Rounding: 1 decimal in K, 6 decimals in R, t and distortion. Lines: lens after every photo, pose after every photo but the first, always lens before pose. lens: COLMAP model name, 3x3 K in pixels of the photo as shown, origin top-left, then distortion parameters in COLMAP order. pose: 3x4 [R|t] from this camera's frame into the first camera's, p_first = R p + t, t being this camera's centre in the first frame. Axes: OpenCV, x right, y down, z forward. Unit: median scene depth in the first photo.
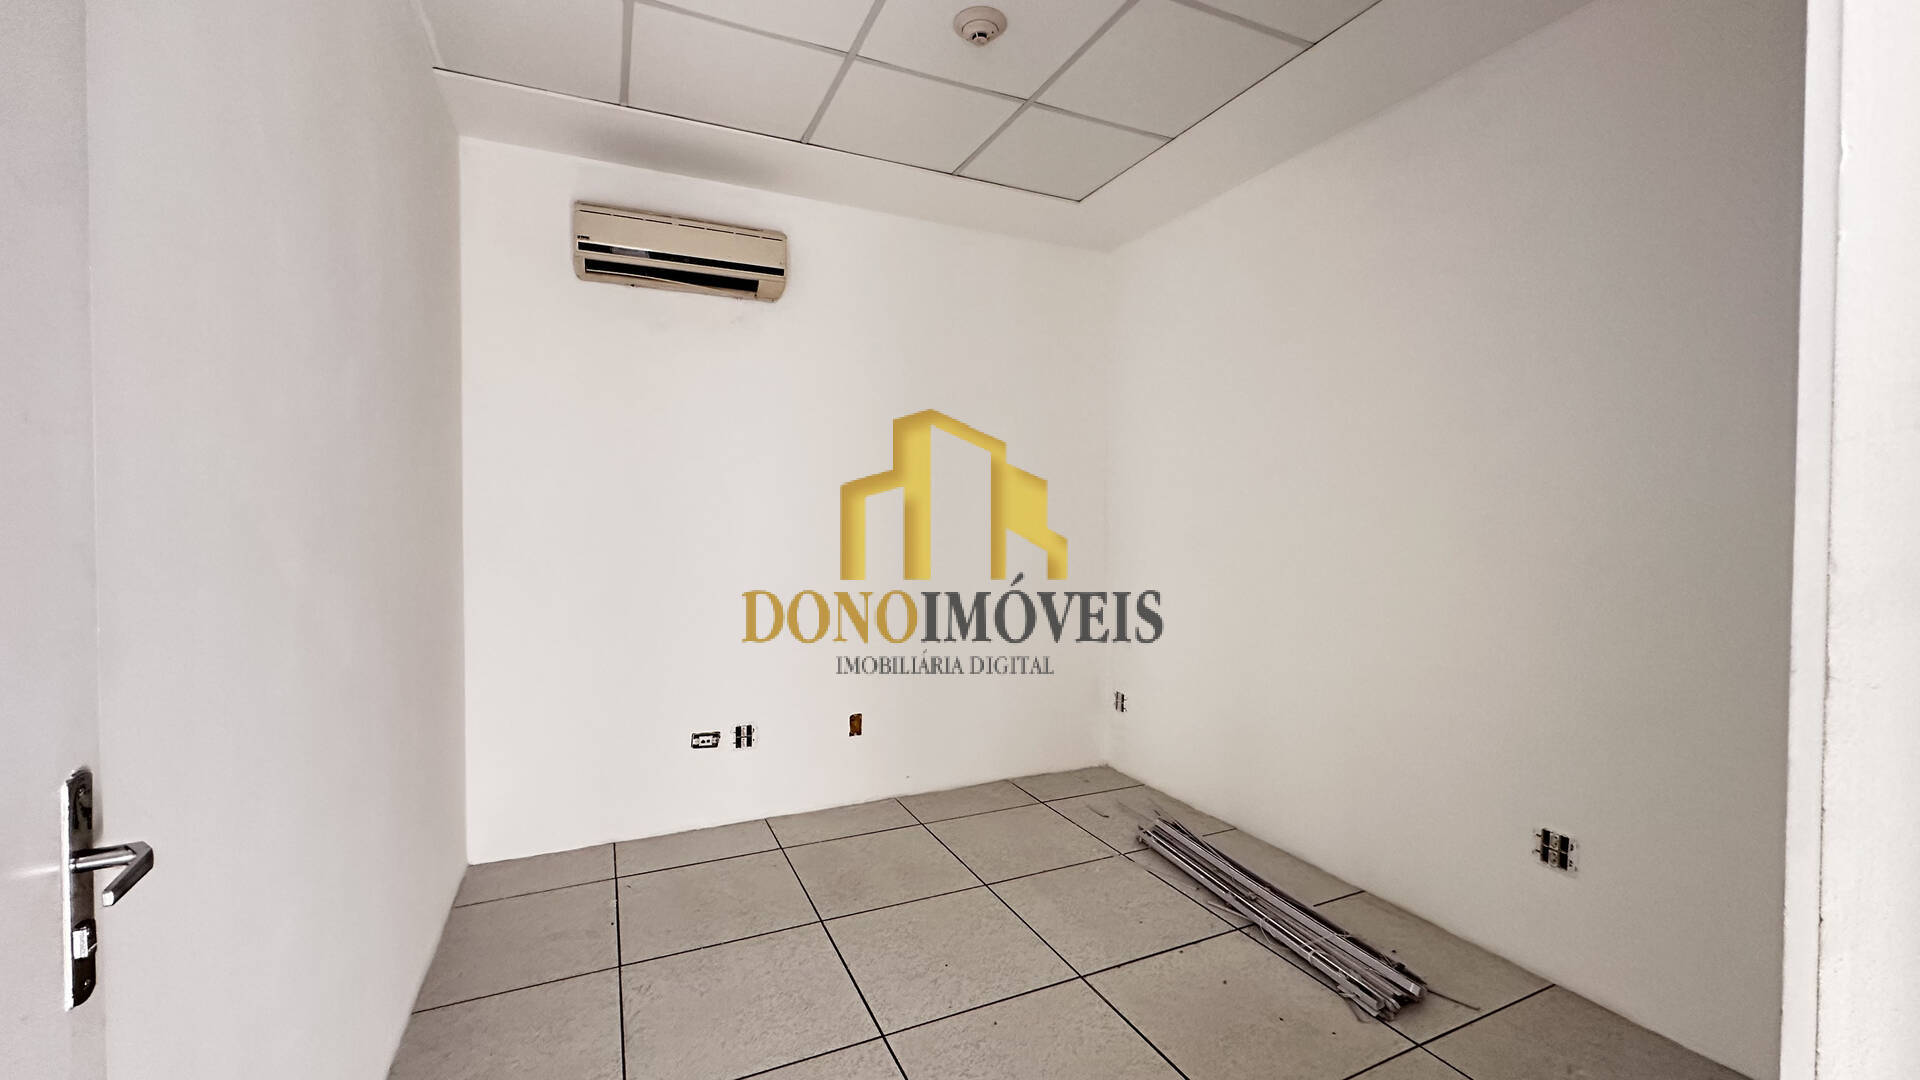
lens RADIAL K [[767.0, 0, 957.8], [0, 767.0, 536.7], [0, 0, 1]] dist [-0.003092, 0.000165]
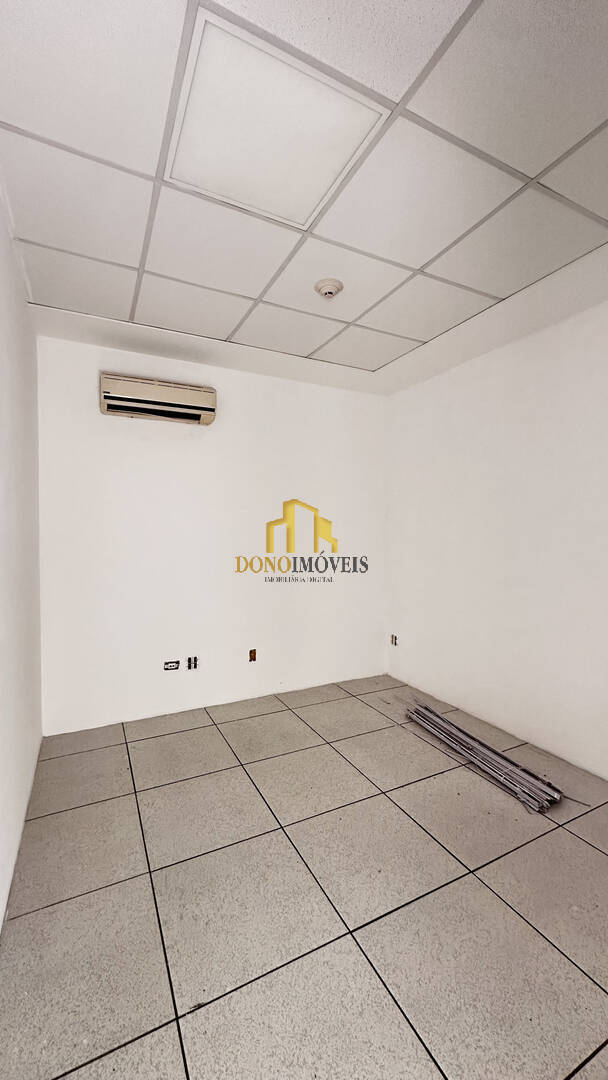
lens RADIAL K [[431.5, 0, 304.9], [0, 431.5, 539.7], [0, 0, 1]] dist [-0.003092, 0.000165]
pose [[0.999471, -0.002472, 0.032418, -0.053404], [0.002397, 0.999994, 0.002335, -0.043146], [-0.032423, -0.002256, 0.999472, -0.044840]]
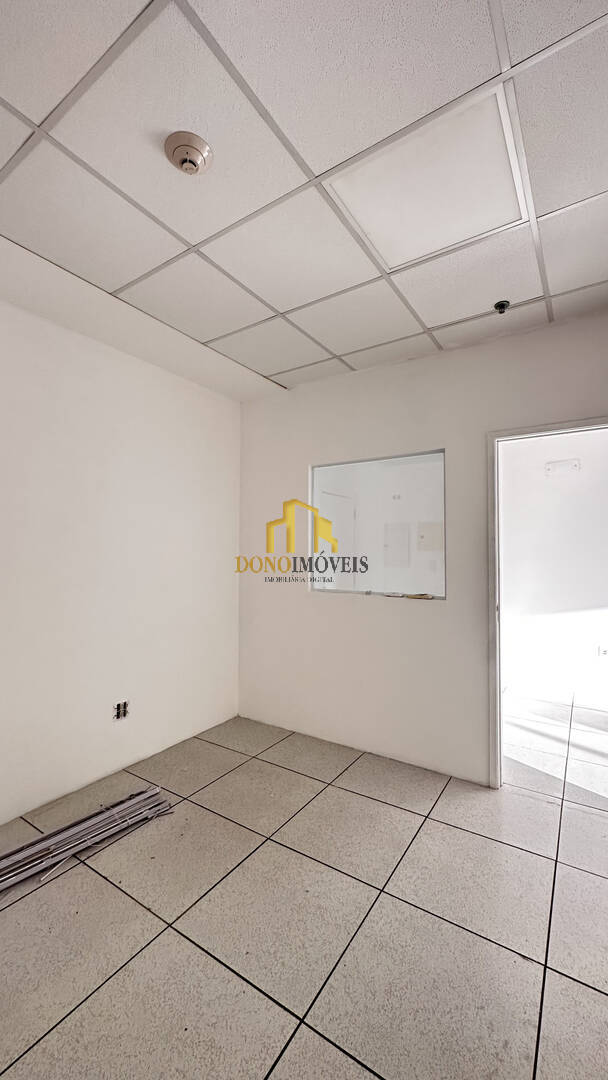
lens RADIAL K [[431.5, 0, 304.9], [0, 431.5, 539.7], [0, 0, 1]] dist [-0.003092, 0.000165]
pose [[-0.524699, 0.018828, 0.851080, -0.496531], [0.014192, 0.999810, -0.013369, -0.061824], [-0.851170, 0.005064, -0.524866, 0.977688]]
